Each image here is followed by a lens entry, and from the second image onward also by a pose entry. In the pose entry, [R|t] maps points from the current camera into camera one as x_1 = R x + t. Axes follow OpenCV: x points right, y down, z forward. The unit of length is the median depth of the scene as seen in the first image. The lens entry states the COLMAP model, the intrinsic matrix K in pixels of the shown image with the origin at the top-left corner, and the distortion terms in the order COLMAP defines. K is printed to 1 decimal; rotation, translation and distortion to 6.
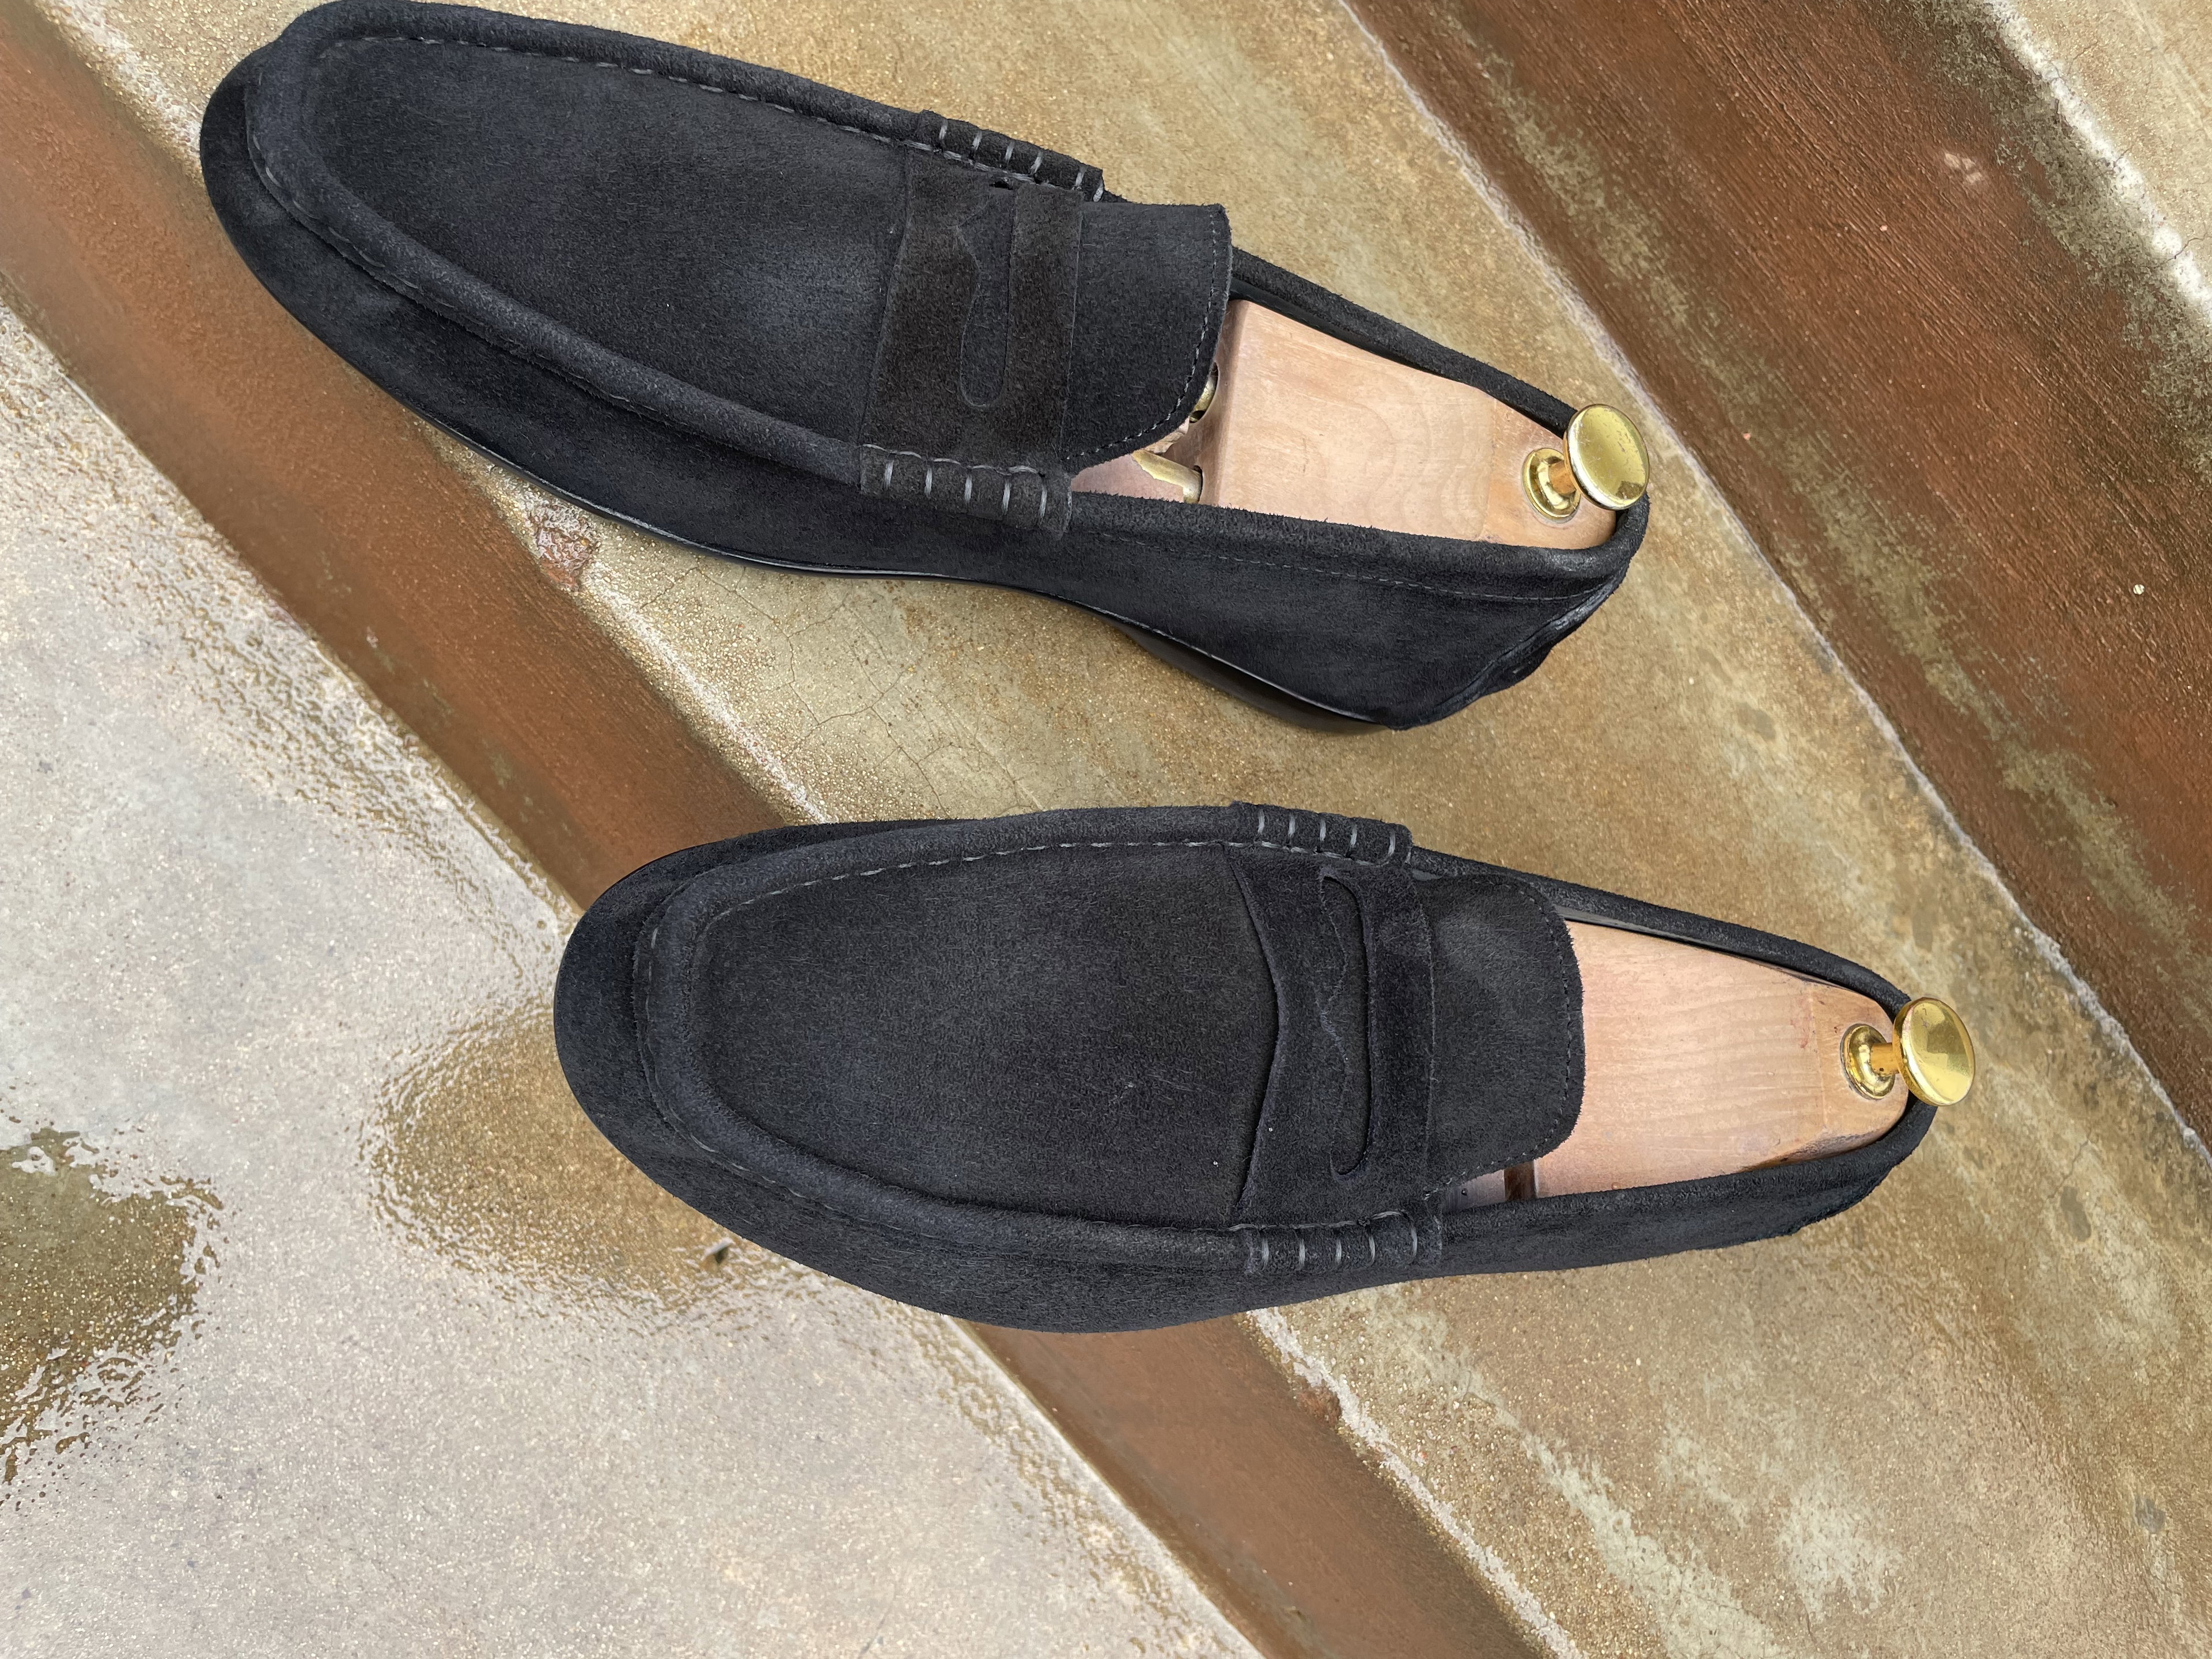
lens RADIAL K [[1705.6, 0, 1094.5], [0, 1705.6, 852.8], [0, 0, 1]] dist [0.071927, -0.111775]
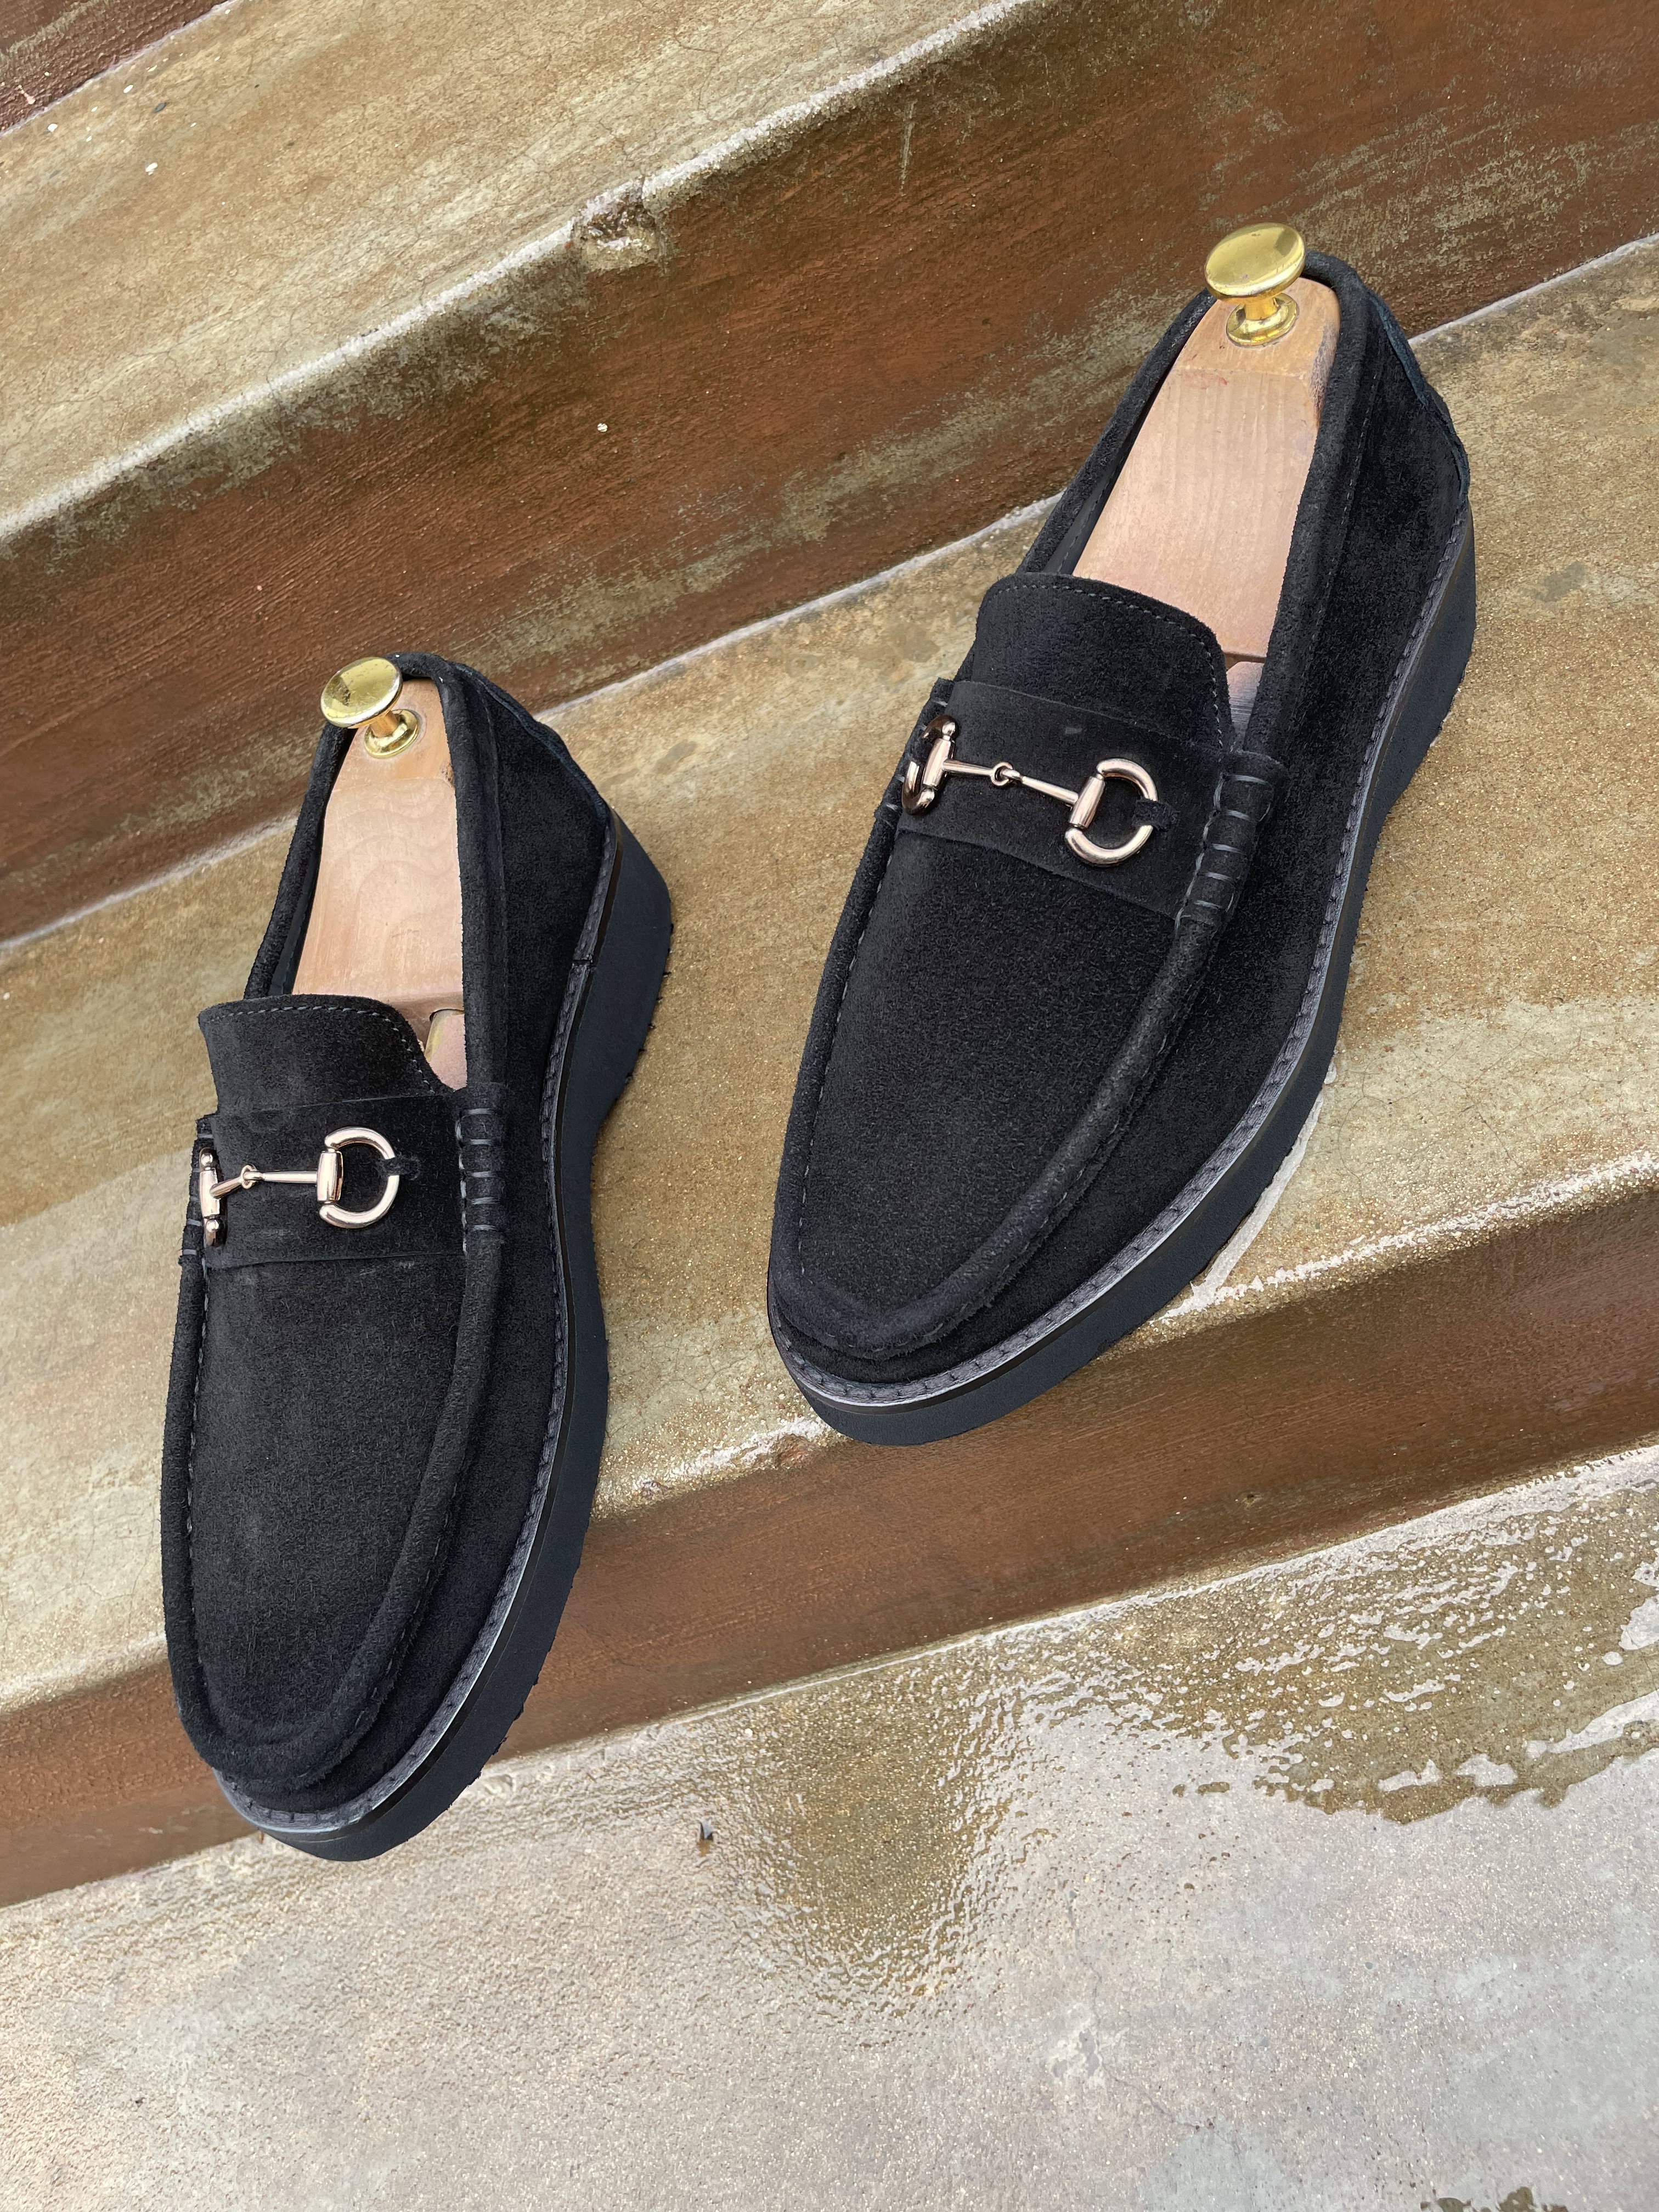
lens RADIAL K [[1705.6, 0, 827.2], [0, 1705.6, 1090.3], [0, 0, 1]] dist [0.071927, -0.111775]
pose [[0.329307, -0.931691, -0.153322, 0.404958], [0.857847, 0.363060, -0.363710, 0.510789], [0.394531, -0.011755, 0.918808, 0.025269]]
